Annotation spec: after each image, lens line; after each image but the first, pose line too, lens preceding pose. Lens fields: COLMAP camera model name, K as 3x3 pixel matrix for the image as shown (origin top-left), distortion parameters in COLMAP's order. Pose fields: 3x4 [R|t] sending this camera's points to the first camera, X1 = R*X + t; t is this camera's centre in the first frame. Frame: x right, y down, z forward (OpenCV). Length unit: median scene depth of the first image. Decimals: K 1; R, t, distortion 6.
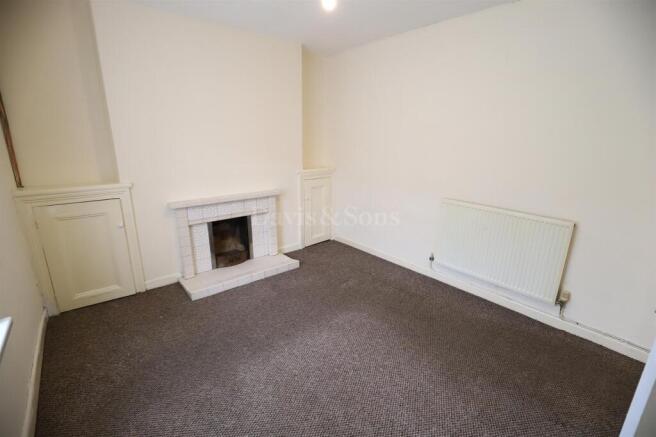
lens RADIAL K [[301.5, 0, 327.7], [0, 301.5, 217.8], [0, 0, 1]] dist [-0.030246, 0.004121]
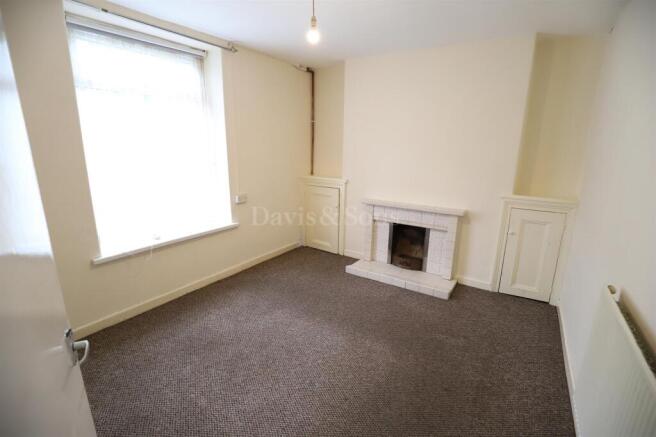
lens RADIAL K [[301.5, 0, 328.2], [0, 301.5, 218.4], [0, 0, 1]] dist [-0.030246, 0.004121]
pose [[0.281551, 0.222842, -0.933312, 0.613933], [-0.260432, 0.953896, 0.149192, -0.109439], [0.923528, 0.201059, 0.326605, 0.383387]]
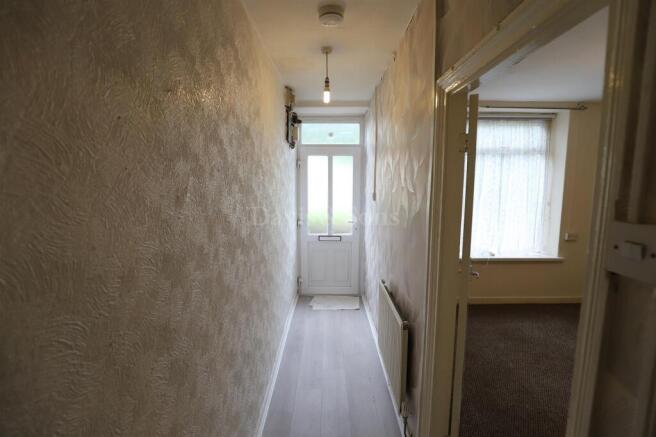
lens RADIAL K [[301.5, 0, 330.0], [0, 301.5, 217.7], [0, 0, 1]] dist [-0.030246, 0.004121]
pose [[-0.646795, 0.069997, -0.759445, 0.983104], [-0.213767, 0.939225, 0.268626, -0.113560], [0.732093, 0.336091, -0.592523, 0.403326]]
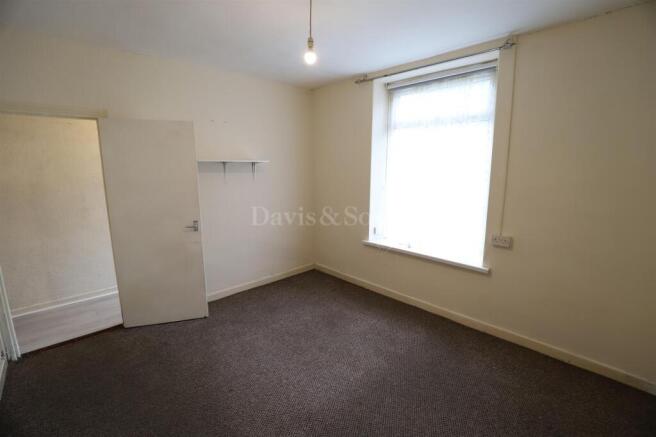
lens RADIAL K [[301.5, 0, 330.9], [0, 301.5, 217.0], [0, 0, 1]] dist [-0.030246, 0.004121]
pose [[-0.997253, -0.000777, -0.074071, 0.007690], [-0.032180, 0.905204, 0.423757, -0.314278], [0.066720, 0.424976, -0.902742, 1.094296]]
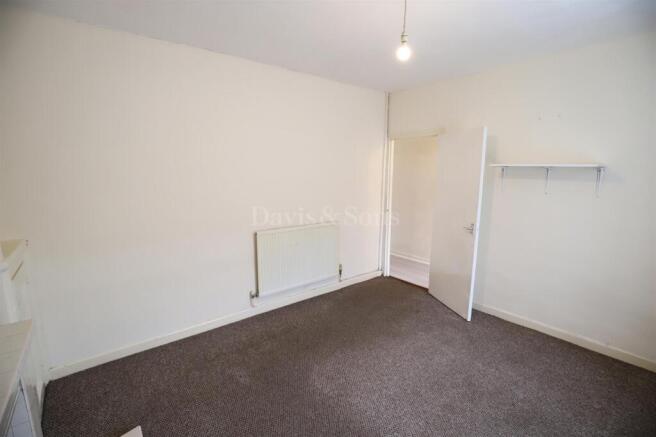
lens RADIAL K [[301.5, 0, 330.0], [0, 301.5, 218.0], [0, 0, 1]] dist [-0.030246, 0.004121]
pose [[0.014553, -0.170567, 0.985239, -0.548952], [0.258132, 0.952583, 0.161101, -0.191651], [-0.966000, 0.251978, 0.057892, 0.636990]]
